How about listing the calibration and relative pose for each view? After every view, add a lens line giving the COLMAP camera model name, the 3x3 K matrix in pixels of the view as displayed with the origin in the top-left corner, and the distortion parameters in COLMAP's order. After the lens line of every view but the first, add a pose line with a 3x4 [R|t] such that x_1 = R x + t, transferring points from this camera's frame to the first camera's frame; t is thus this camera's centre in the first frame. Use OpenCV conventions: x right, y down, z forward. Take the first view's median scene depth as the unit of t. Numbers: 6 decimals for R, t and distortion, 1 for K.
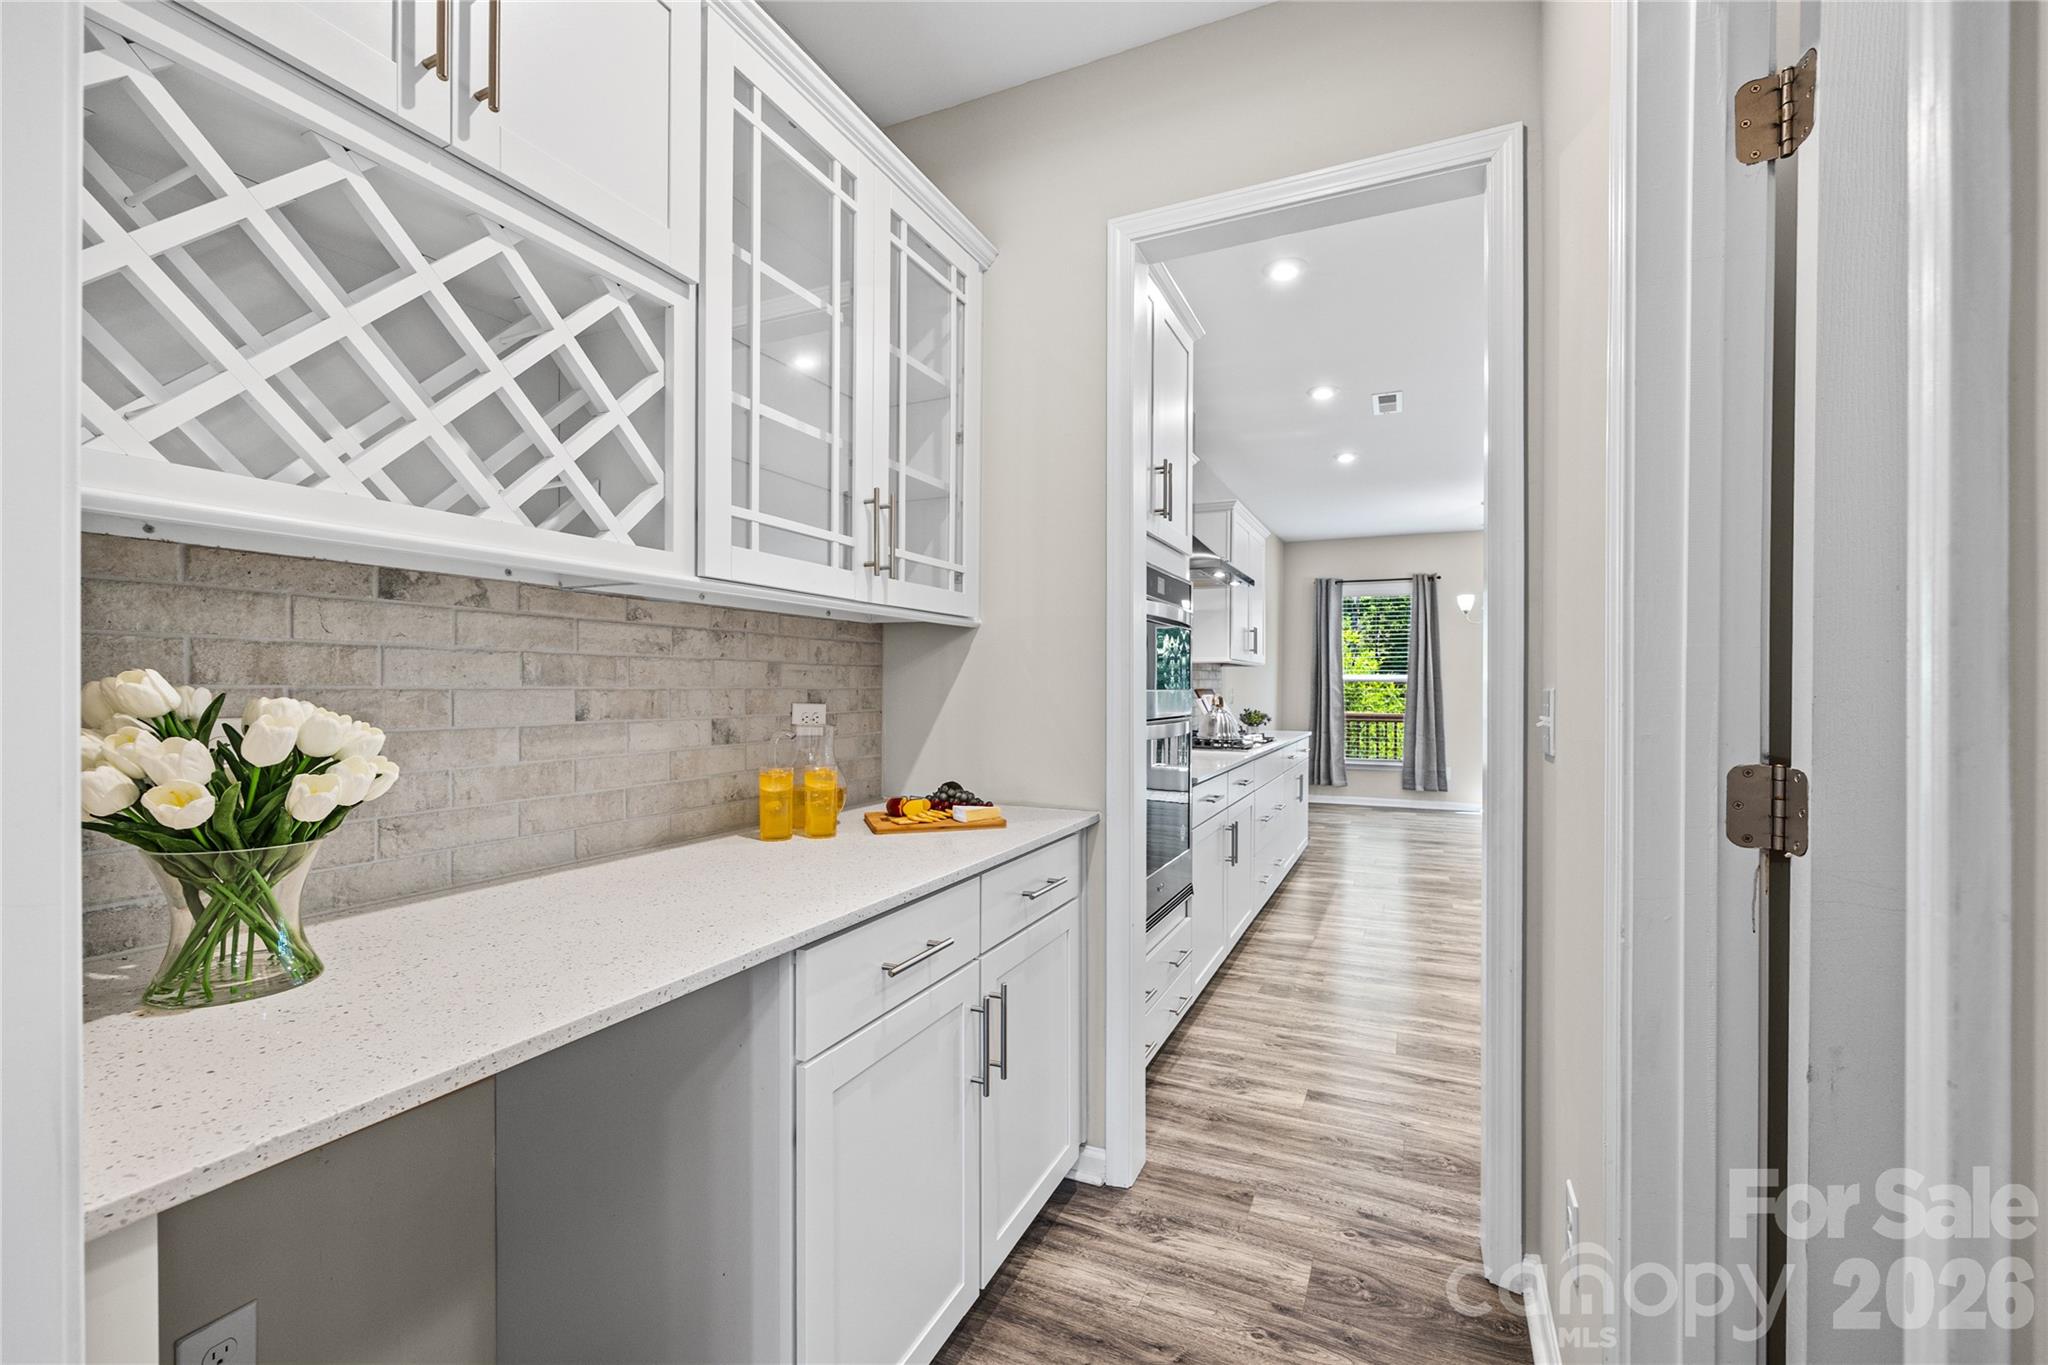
lens RADIAL K [[835.7, 0, 1033.2], [0, 835.7, 694.9], [0, 0, 1]] dist [-0.002983, -0.000665]
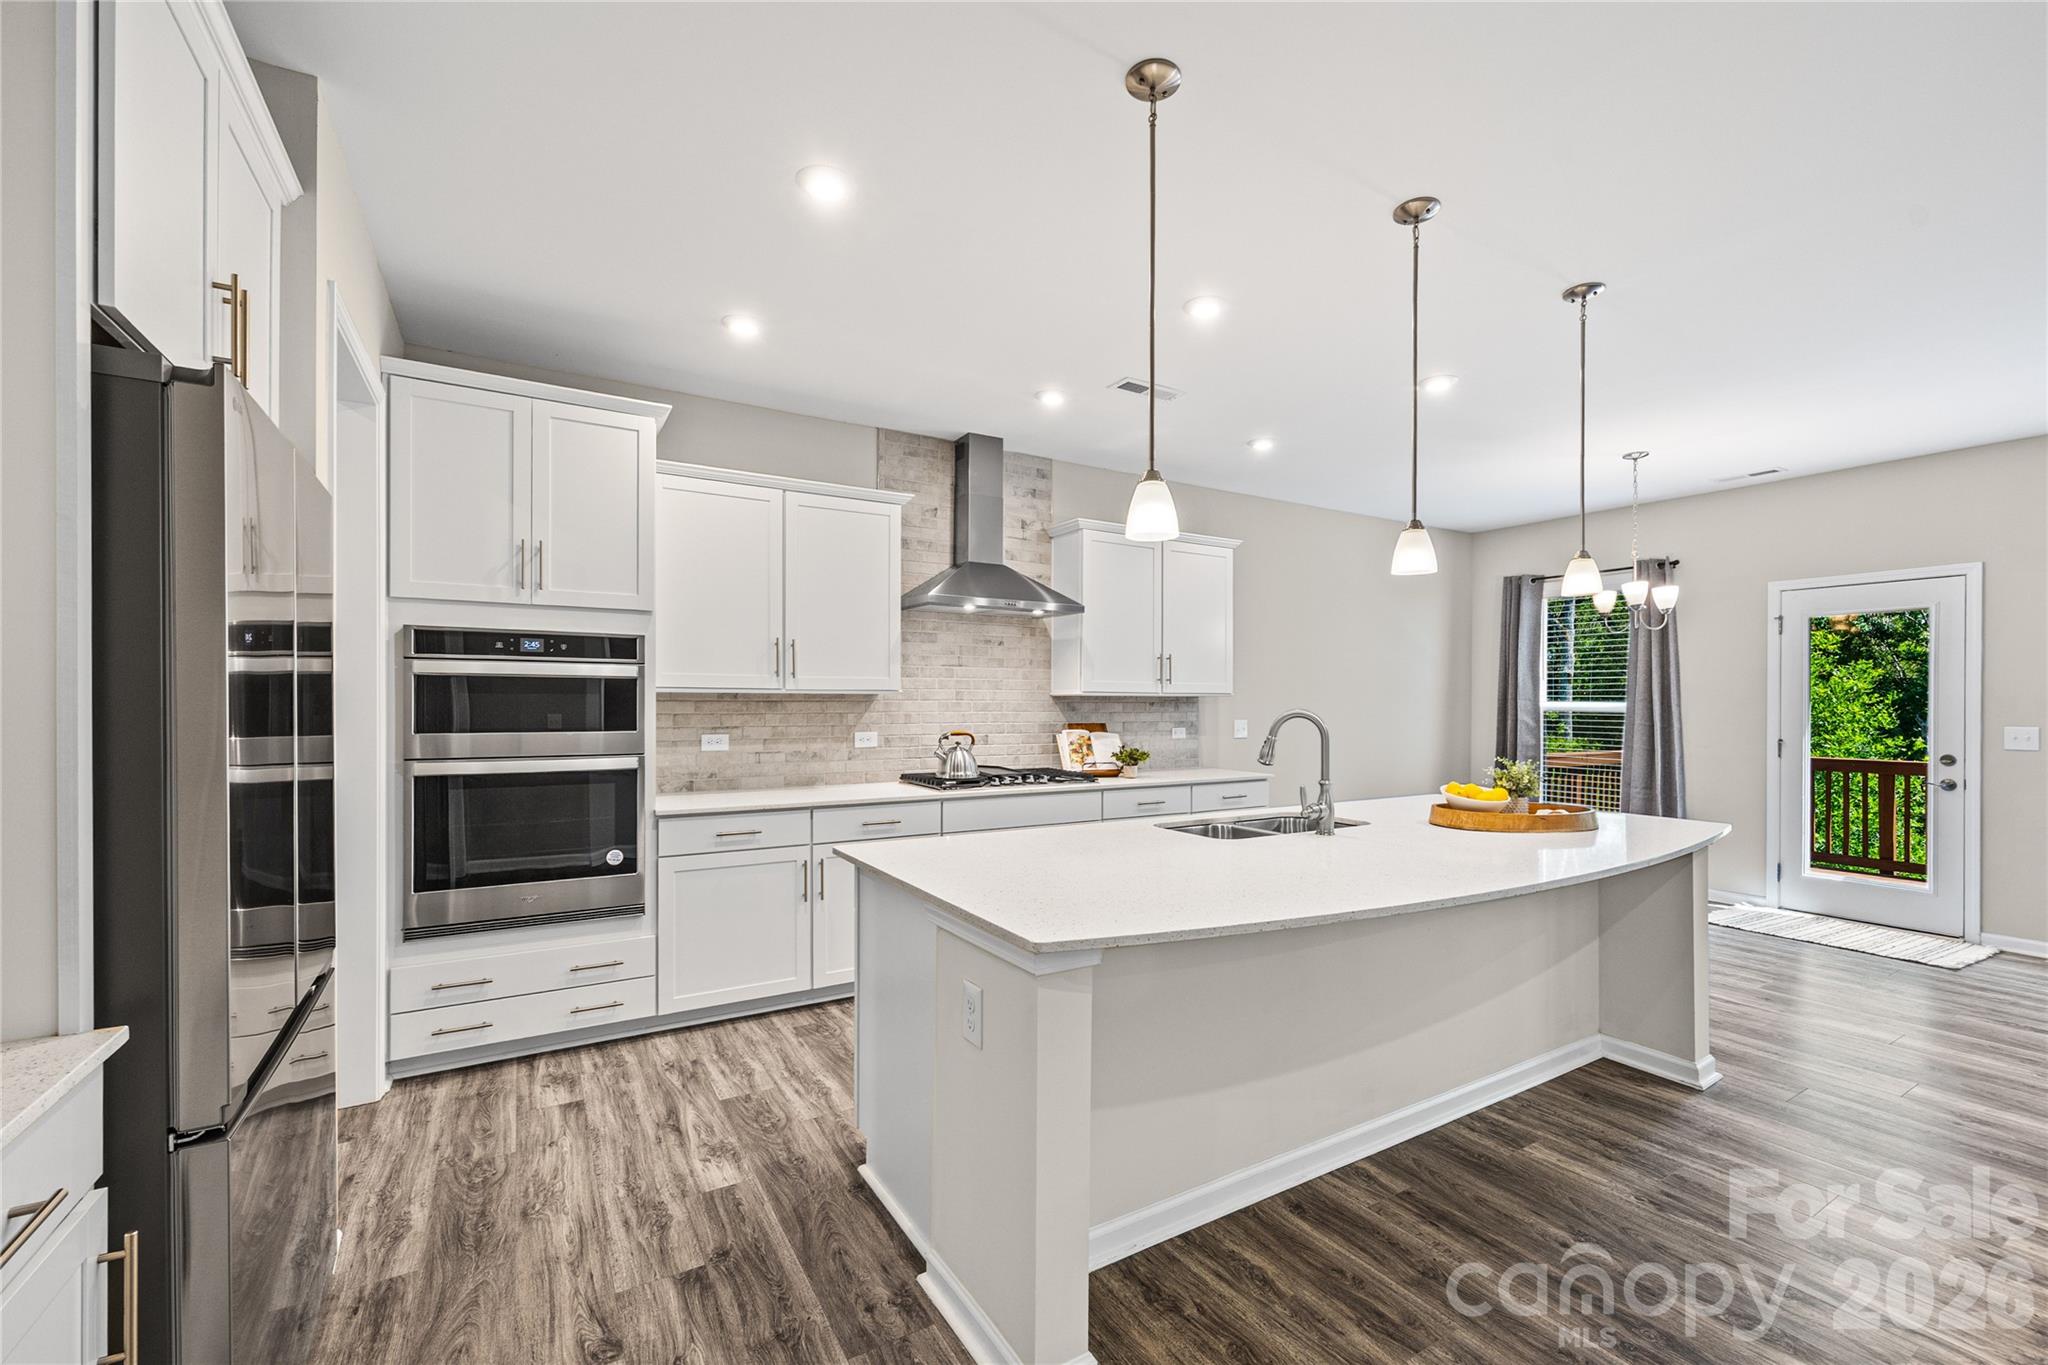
lens RADIAL K [[835.7, 0, 1038.0], [0, 835.7, 713.8], [0, 0, 1]] dist [-0.002983, -0.000665]
pose [[0.831114, -0.000272, -0.556102, 0.463694], [-0.001132, 0.999997, -0.002181, -0.012351], [0.556101, 0.002442, 0.831111, 0.132763]]
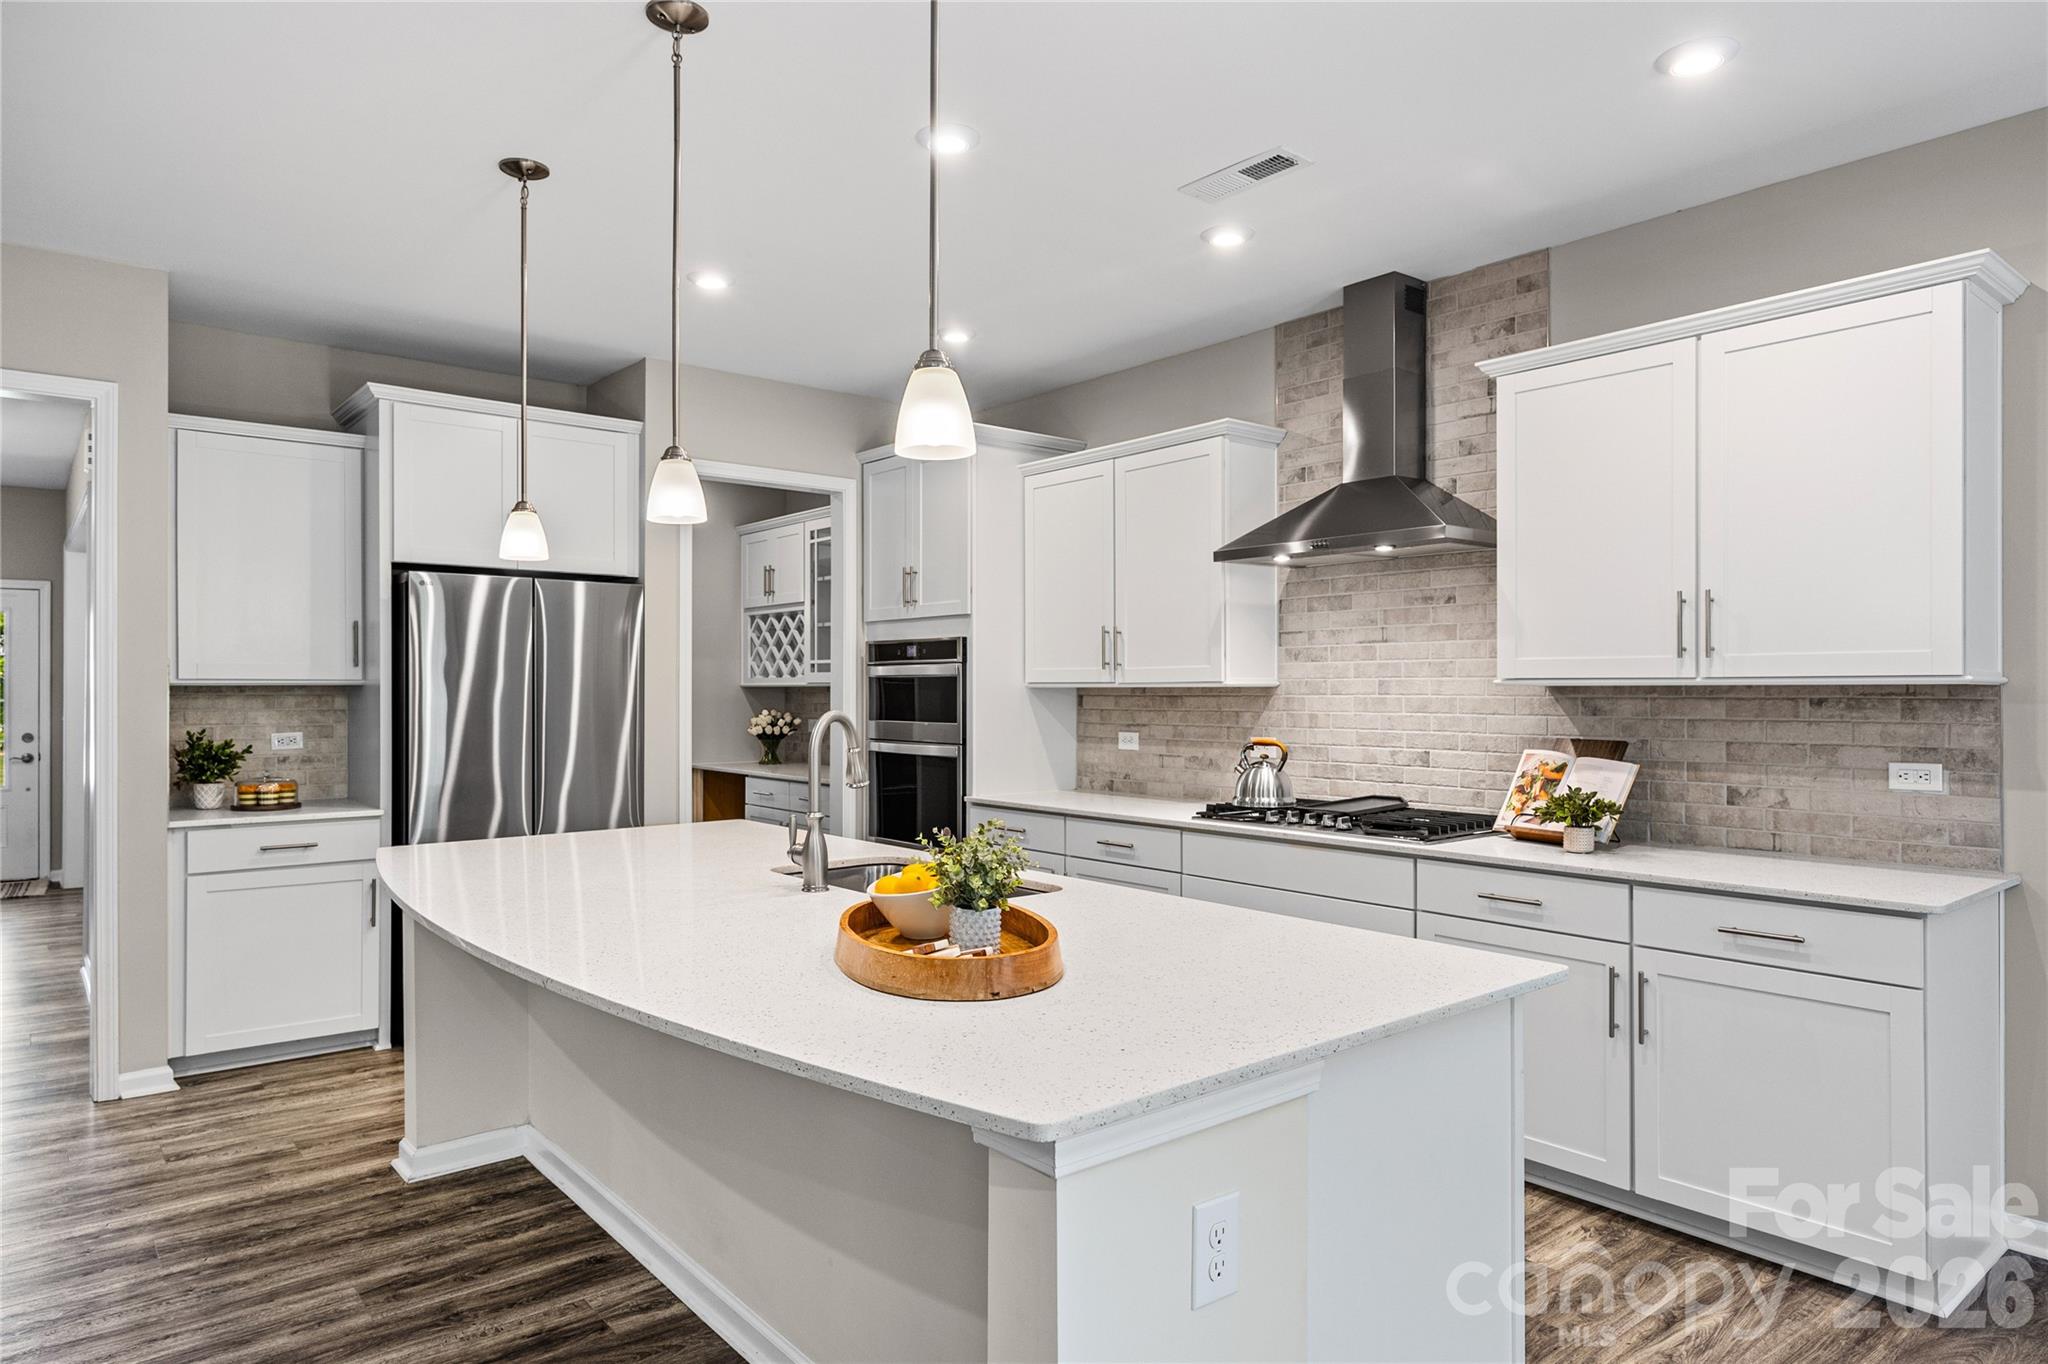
lens RADIAL K [[1213.3, 0, 1006.0], [0, 1213.3, 676.0], [0, 0, 1]] dist [0.010673, -0.002242]
pose [[-0.429857, -0.023601, -0.902588, 0.666614], [-0.016502, 0.999697, -0.018281, -0.018872], [0.902746, 0.007036, -0.430116, 0.692256]]
